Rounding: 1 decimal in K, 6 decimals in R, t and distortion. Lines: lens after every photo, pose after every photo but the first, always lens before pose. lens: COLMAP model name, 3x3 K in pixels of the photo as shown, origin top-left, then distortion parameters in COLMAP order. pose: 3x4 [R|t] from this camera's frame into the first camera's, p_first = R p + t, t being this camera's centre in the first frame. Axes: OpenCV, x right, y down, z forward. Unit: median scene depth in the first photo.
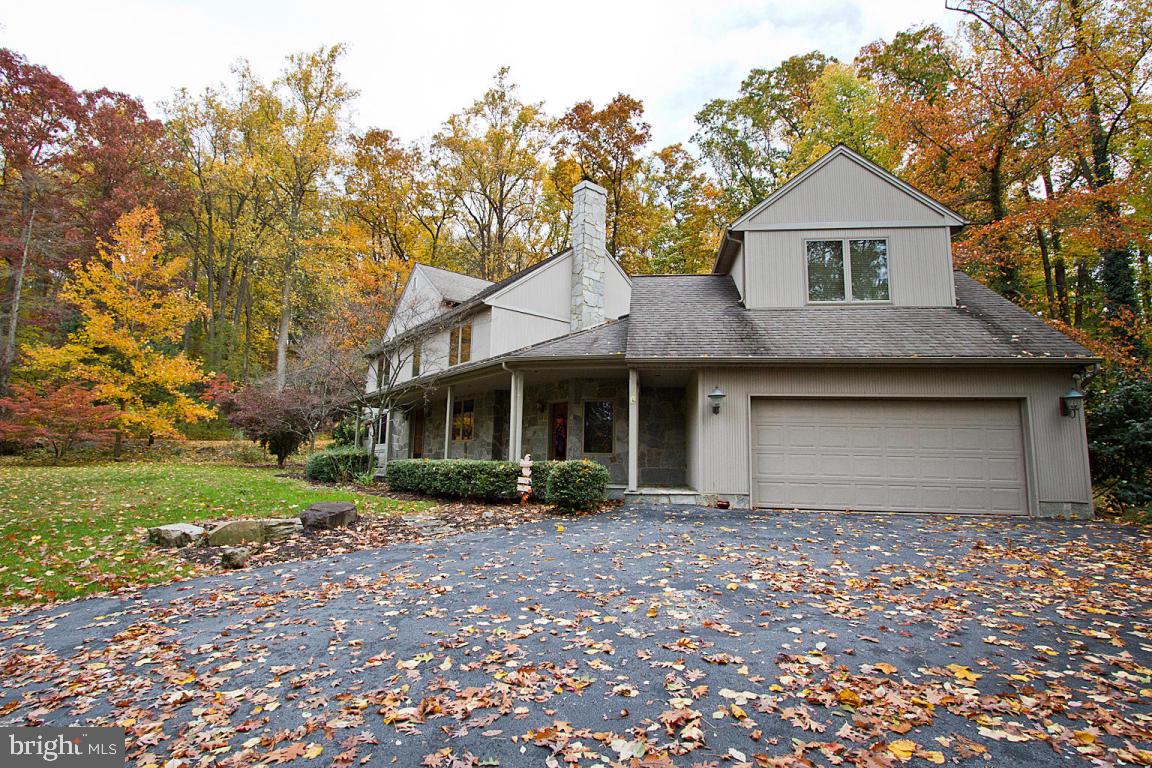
lens RADIAL K [[550.0, 0, 562.4], [0, 550.0, 385.1], [0, 0, 1]] dist [-0.014662, 0.000315]
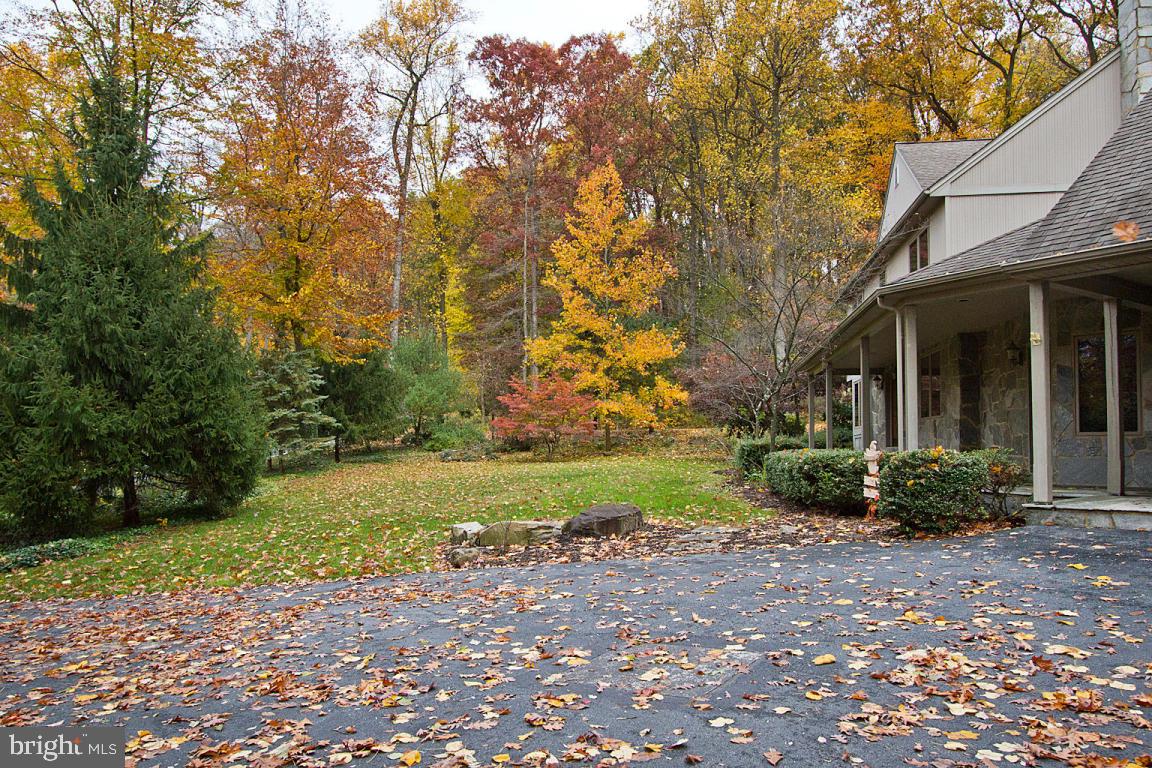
lens RADIAL K [[814.8, 0, 566.5], [0, 814.8, 402.0], [0, 0, 1]] dist [-0.023544, 0.018354]
pose [[0.686641, -0.059633, -0.724547, 0.314812], [0.117735, 0.992595, 0.029881, 0.008773], [0.717400, -0.105822, 0.688578, 0.080510]]
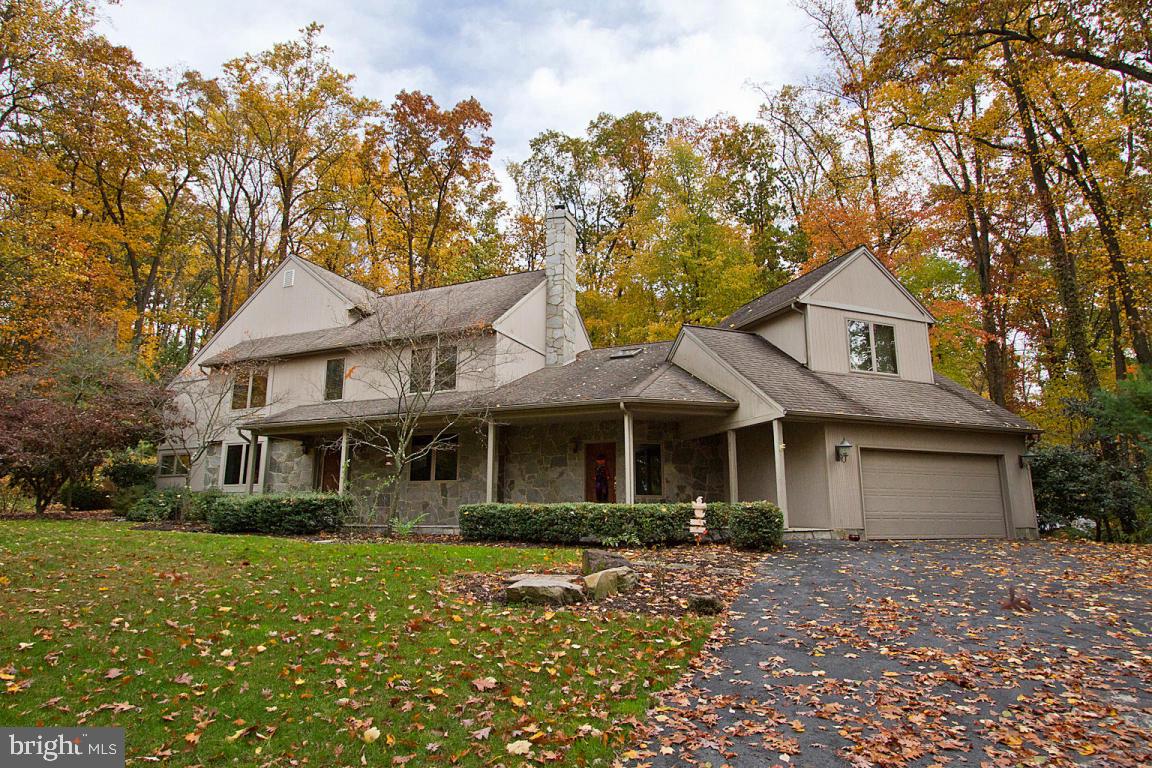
lens RADIAL K [[619.4, 0, 567.8], [0, 619.4, 393.9], [0, 0, 1]] dist [-0.013544, 0.000669]
pose [[0.884180, 0.070851, 0.461741, -0.688062], [-0.053569, 0.997289, -0.050449, 0.004802], [-0.464064, 0.019871, 0.885579, 0.071187]]
